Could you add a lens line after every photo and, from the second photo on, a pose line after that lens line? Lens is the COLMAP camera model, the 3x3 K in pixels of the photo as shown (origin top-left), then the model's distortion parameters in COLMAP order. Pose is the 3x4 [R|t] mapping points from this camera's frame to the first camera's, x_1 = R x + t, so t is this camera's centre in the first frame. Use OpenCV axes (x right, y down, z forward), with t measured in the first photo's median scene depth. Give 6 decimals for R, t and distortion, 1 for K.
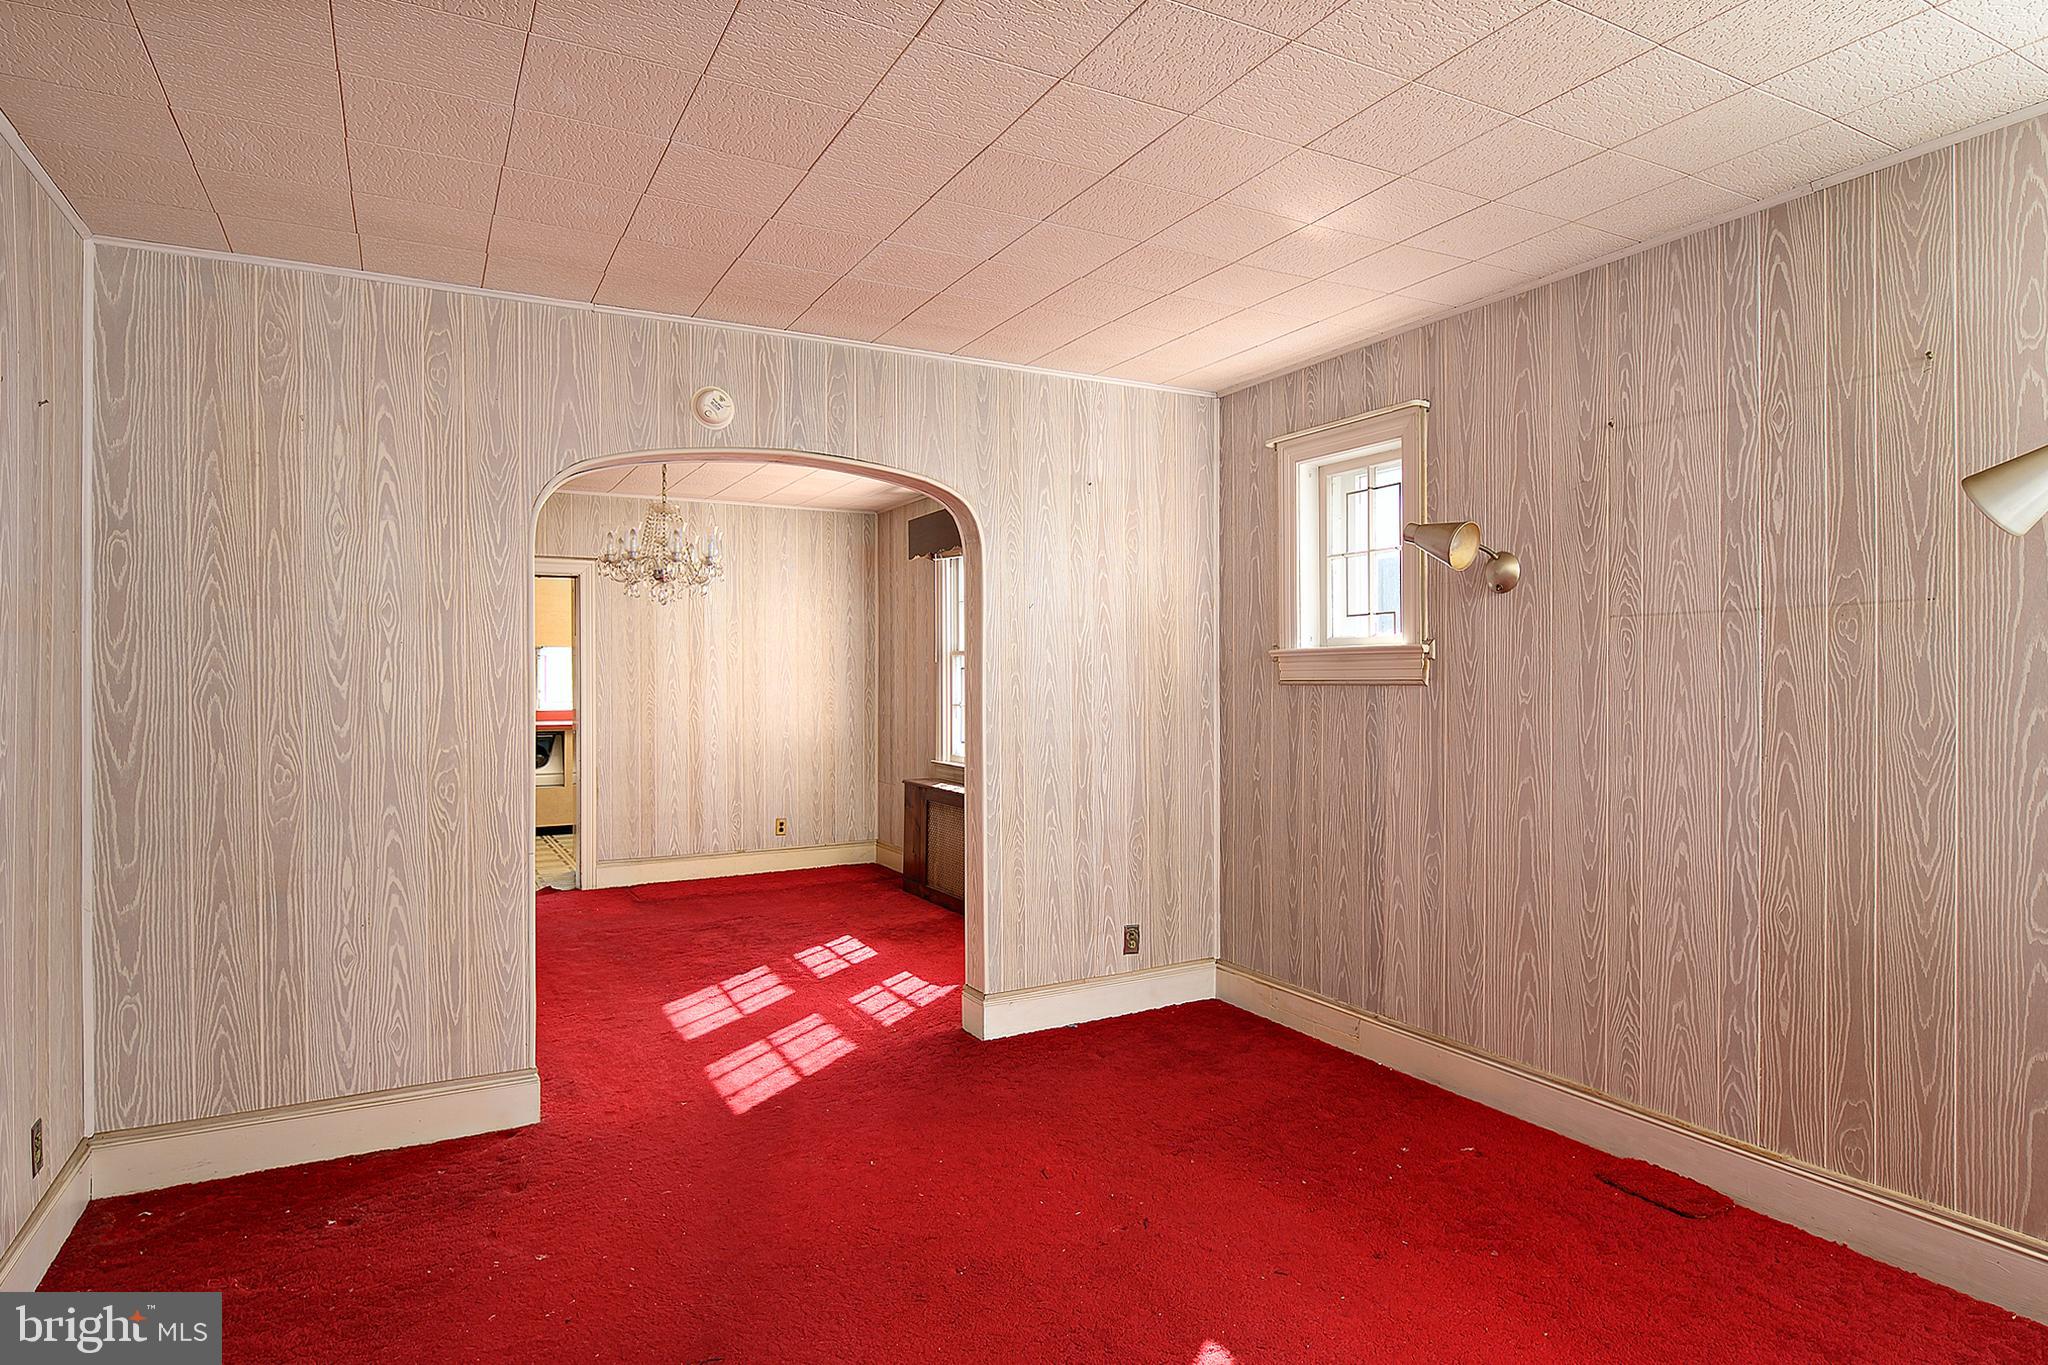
lens RADIAL K [[1114.6, 0, 1024.0], [0, 1114.6, 682.5], [0, 0, 1]] dist [-0.014475, -0.000429]
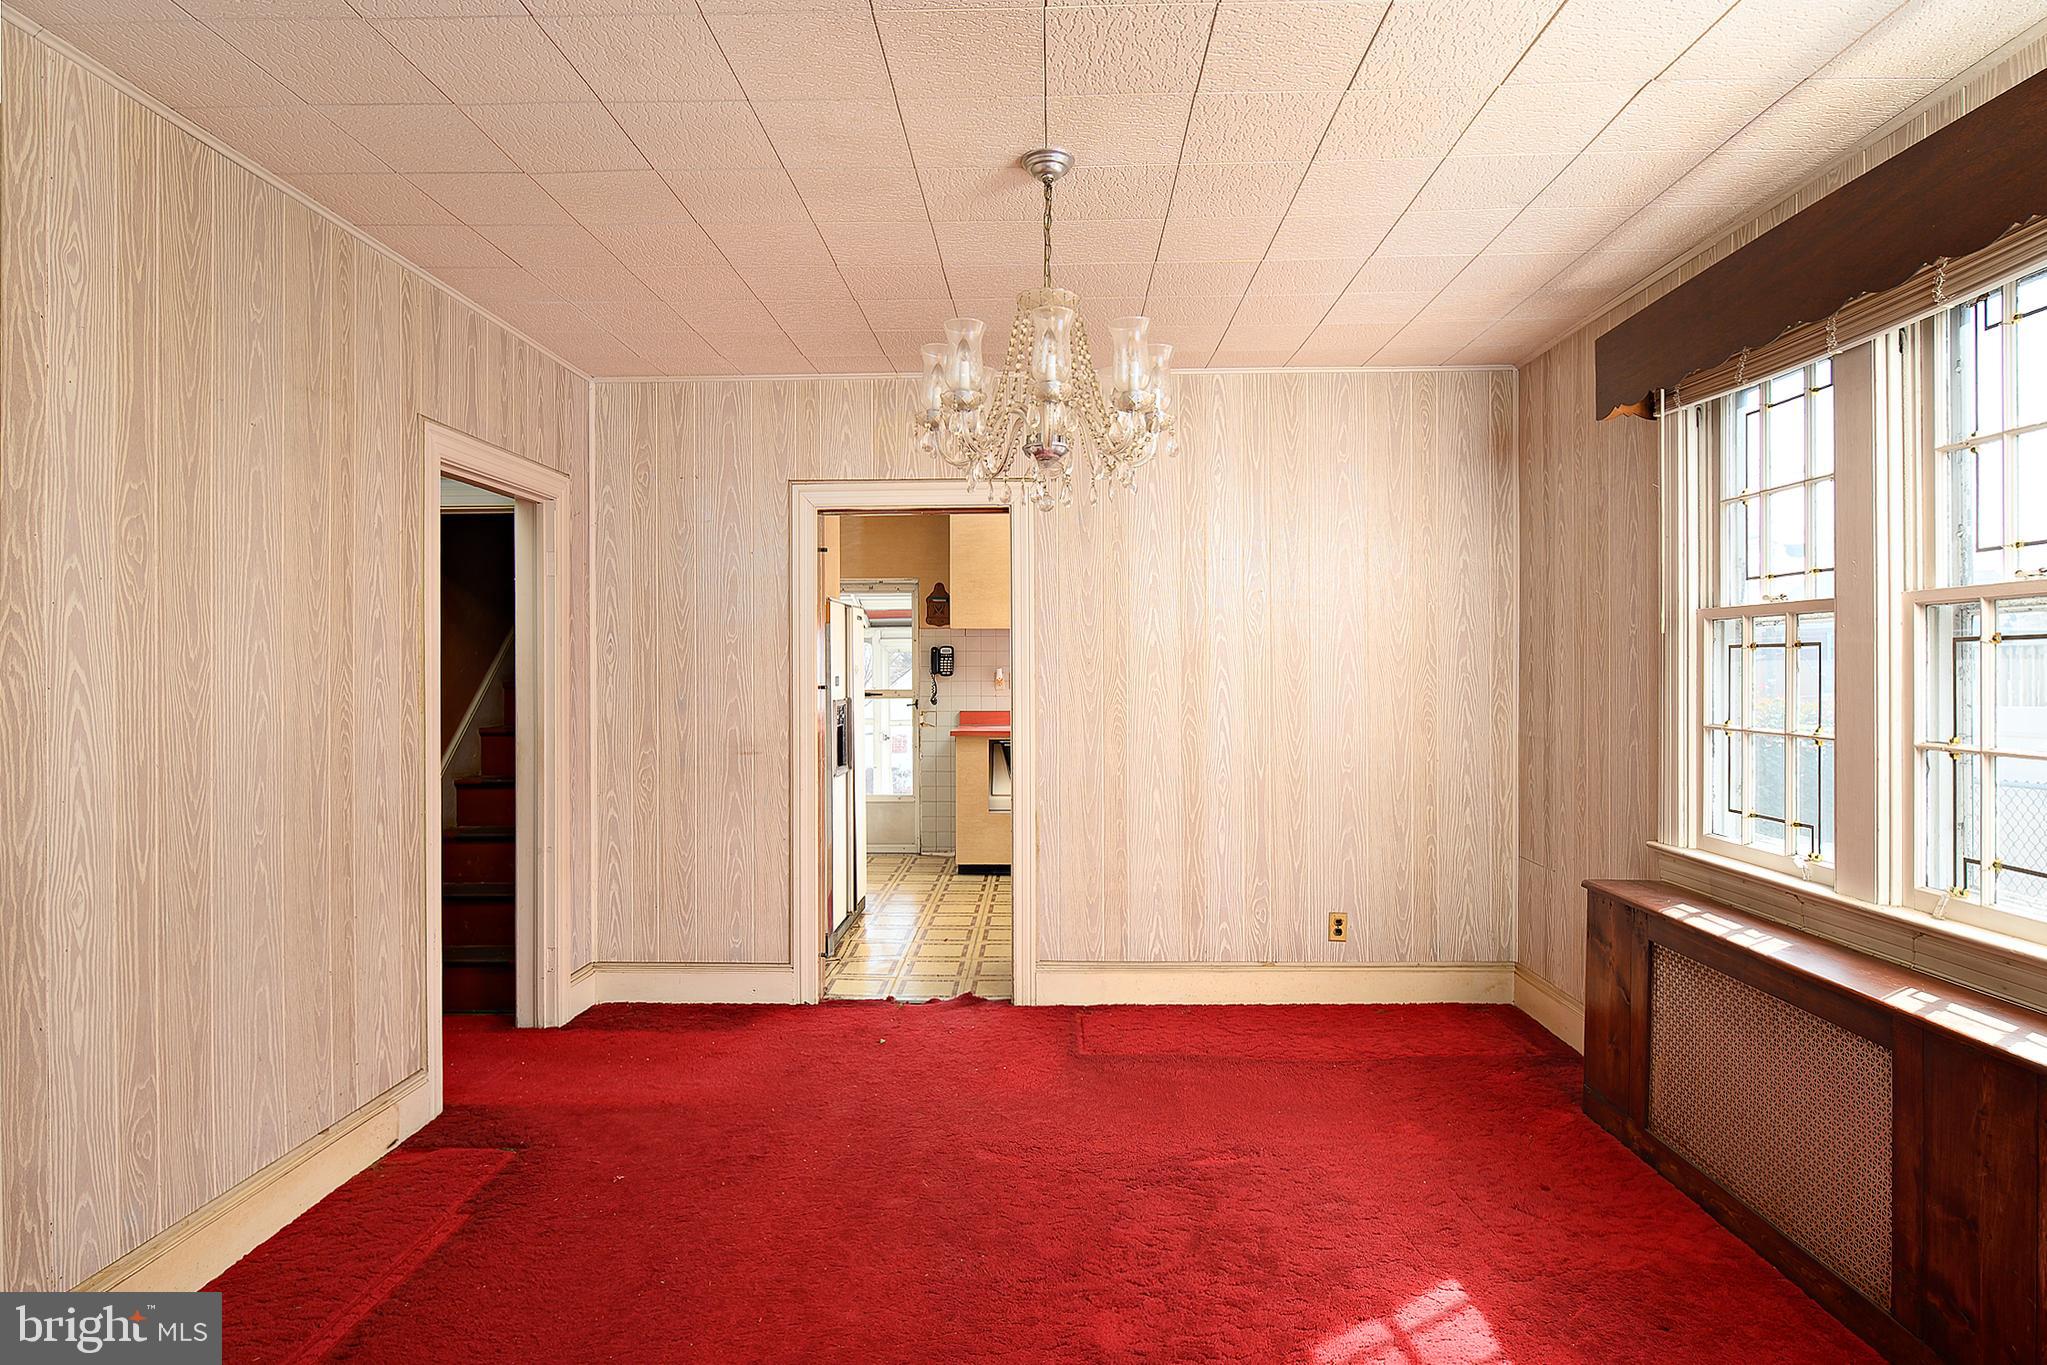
lens RADIAL K [[1114.1, 0, 1023.5], [0, 1114.1, 682.5], [0, 0, 1]] dist [-0.014475, -0.000429]
pose [[0.863434, 0.002144, -0.504457, -0.070341], [0.000256, 0.999989, 0.004690, 0.000129], [0.504462, -0.004179, 0.863424, 0.433646]]
